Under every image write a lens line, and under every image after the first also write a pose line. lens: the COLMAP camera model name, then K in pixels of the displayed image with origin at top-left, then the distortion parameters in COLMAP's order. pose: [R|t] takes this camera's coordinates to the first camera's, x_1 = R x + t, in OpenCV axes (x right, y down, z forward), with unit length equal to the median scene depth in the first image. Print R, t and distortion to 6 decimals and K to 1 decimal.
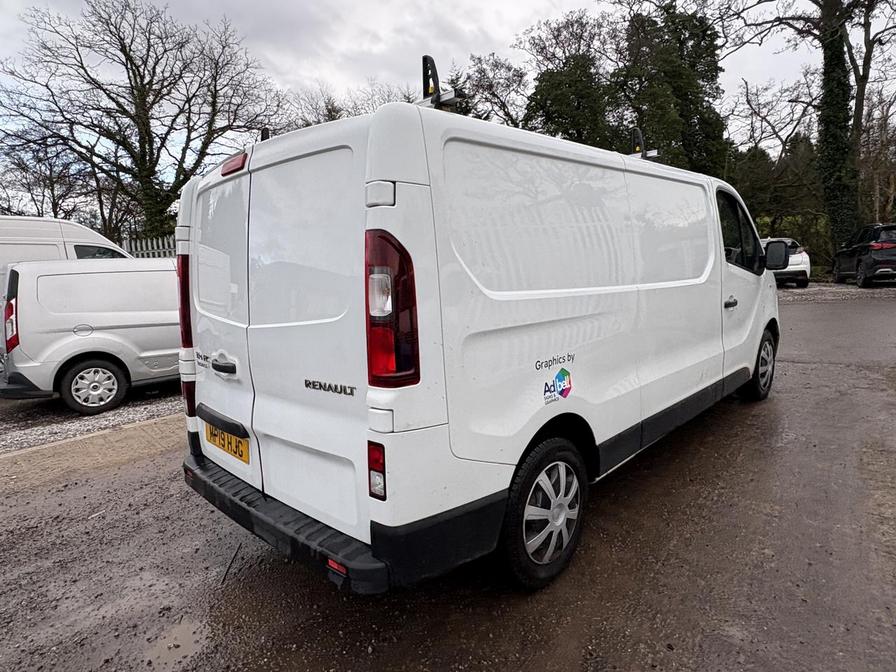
lens RADIAL K [[527.6, 0, 447.1], [0, 527.6, 331.4], [0, 0, 1]] dist [0.003923, 0.000789]
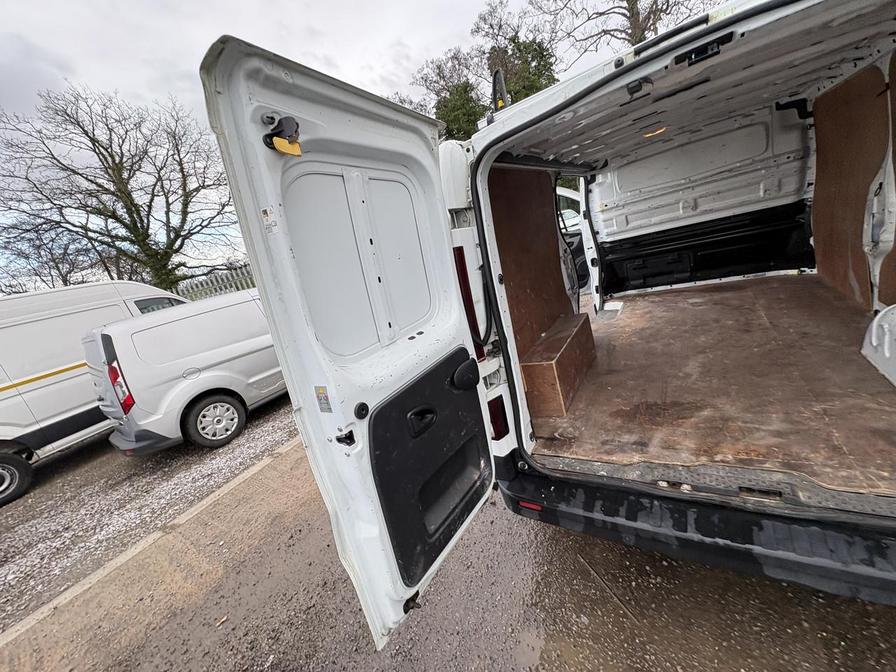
lens RADIAL K [[357.2, 0, 447.0], [0, 357.2, 335.1], [0, 0, 1]] dist [0.002437, 0.000120]
pose [[0.958656, -0.246346, 0.142453, -0.082854], [0.231864, 0.966409, 0.110868, -0.011169], [-0.164980, -0.073255, 0.983573, 0.064069]]
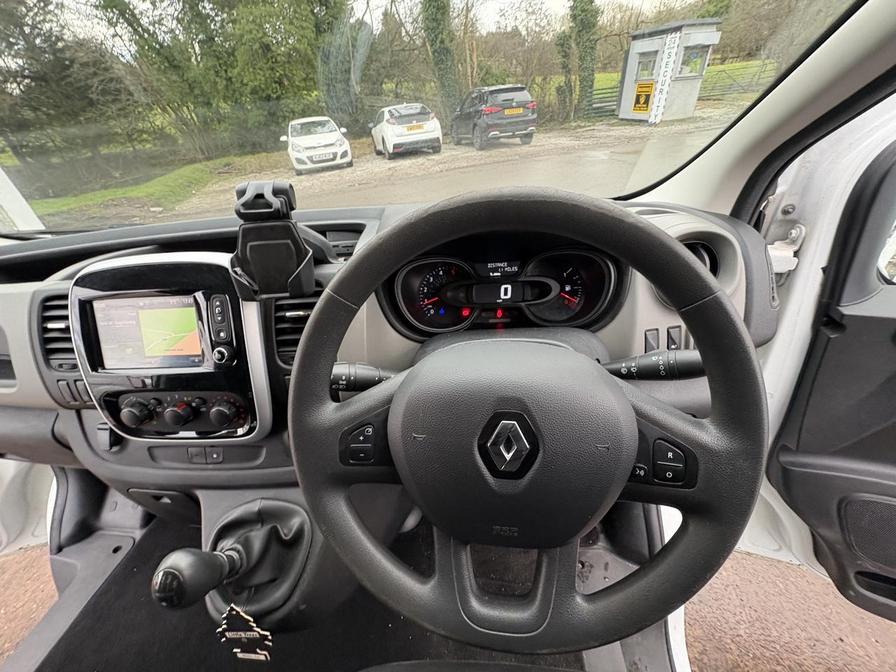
lens RADIAL K [[357.4, 0, 448.4], [0, 357.4, 335.3], [0, 0, 1]] dist [-0.001435, 0.000822]
pose [[0.769657, -0.365441, 0.523527, 0.092136], [0.133136, 0.893825, 0.428195, -0.040596], [-0.624422, -0.259863, 0.736592, 0.209660]]
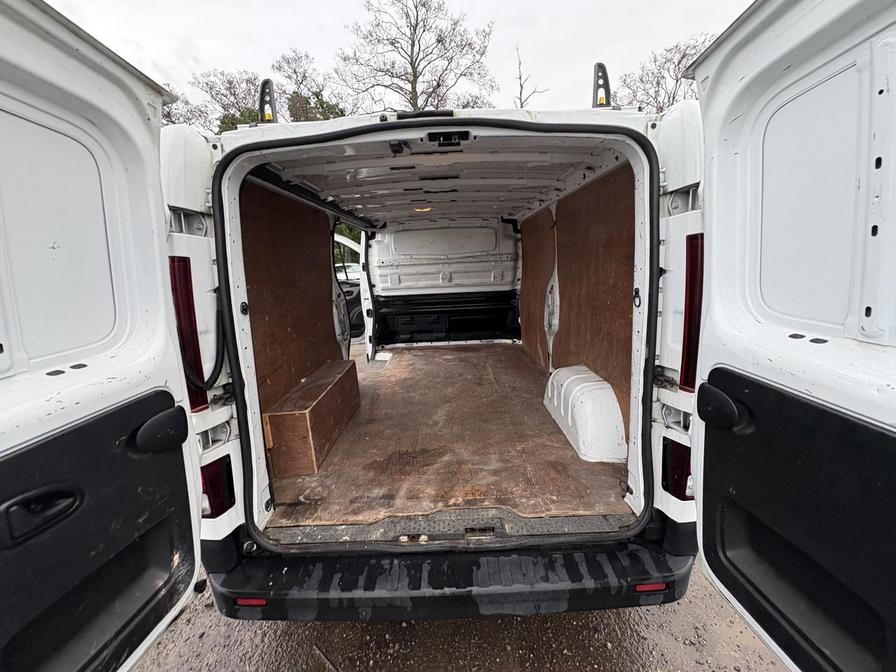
lens RADIAL K [[356.8, 0, 449.1], [0, 356.8, 336.9], [0, 0, 1]] dist [0.001170, -0.000226]
pose [[0.720879, -0.125012, 0.681693, -0.075192], [0.095021, 0.992137, 0.081459, -0.008265], [-0.686516, 0.006053, 0.727089, 0.068254]]
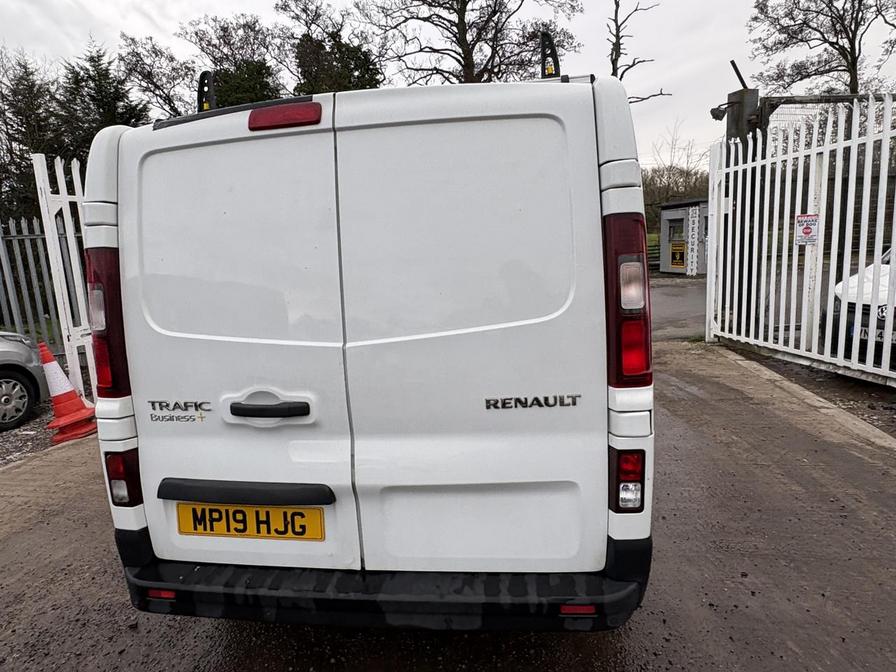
lens RADIAL K [[530.1, 0, 448.5], [0, 530.1, 332.9], [0, 0, 1]] dist [0.001319, -0.000318]
pose [[0.808999, -0.077442, 0.582687, -0.073289], [0.091892, 0.995758, 0.004758, -0.001671], [-0.580583, 0.049695, 0.812683, 0.035856]]
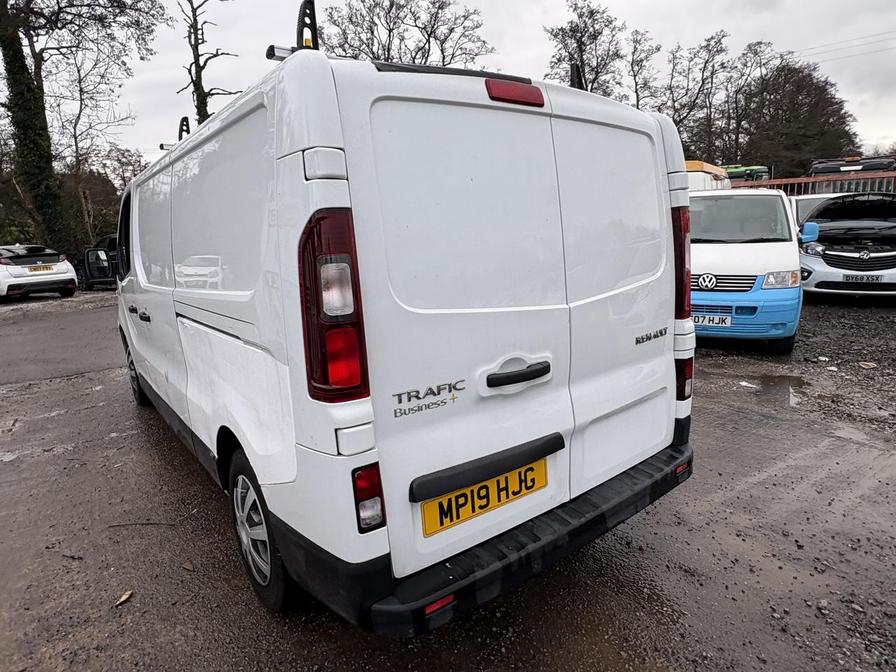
lens RADIAL K [[528.6, 0, 455.0], [0, 528.6, 336.0], [0, 0, 1]] dist [0.001042, -0.000257]
pose [[0.140779, -0.143607, 0.979571, -0.131392], [0.162186, 0.979403, 0.120274, -0.009812], [-0.976666, 0.141940, 0.161170, 0.112815]]
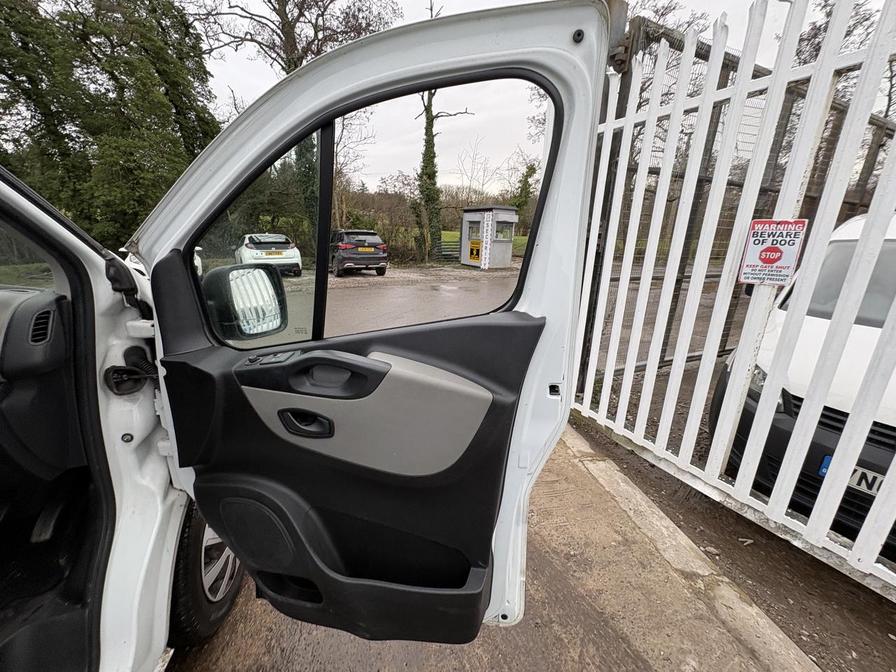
lens RADIAL K [[353.6, 0, 448.9], [0, 353.6, 337.7], [0, 0, 1]] dist [0.001292, -0.000177]
pose [[0.561432, -0.162048, 0.811502, 0.117416], [0.061450, 0.986096, 0.154398, -0.032948], [-0.825238, -0.036817, 0.563583, 0.156919]]
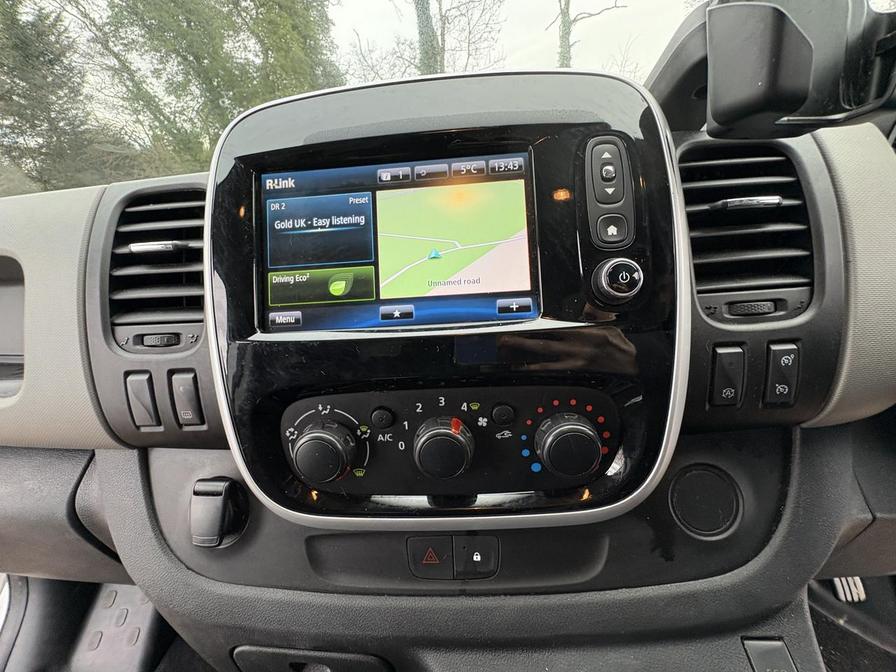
lens RADIAL K [[357.2, 0, 447.0], [0, 357.2, 335.1], [0, 0, 1]] dist [0.002437, 0.000120]
pose [[0.749354, -0.253743, 0.611623, 0.083576], [0.117006, 0.959872, 0.254865, -0.033106], [-0.651750, -0.119420, 0.748973, 0.230938]]
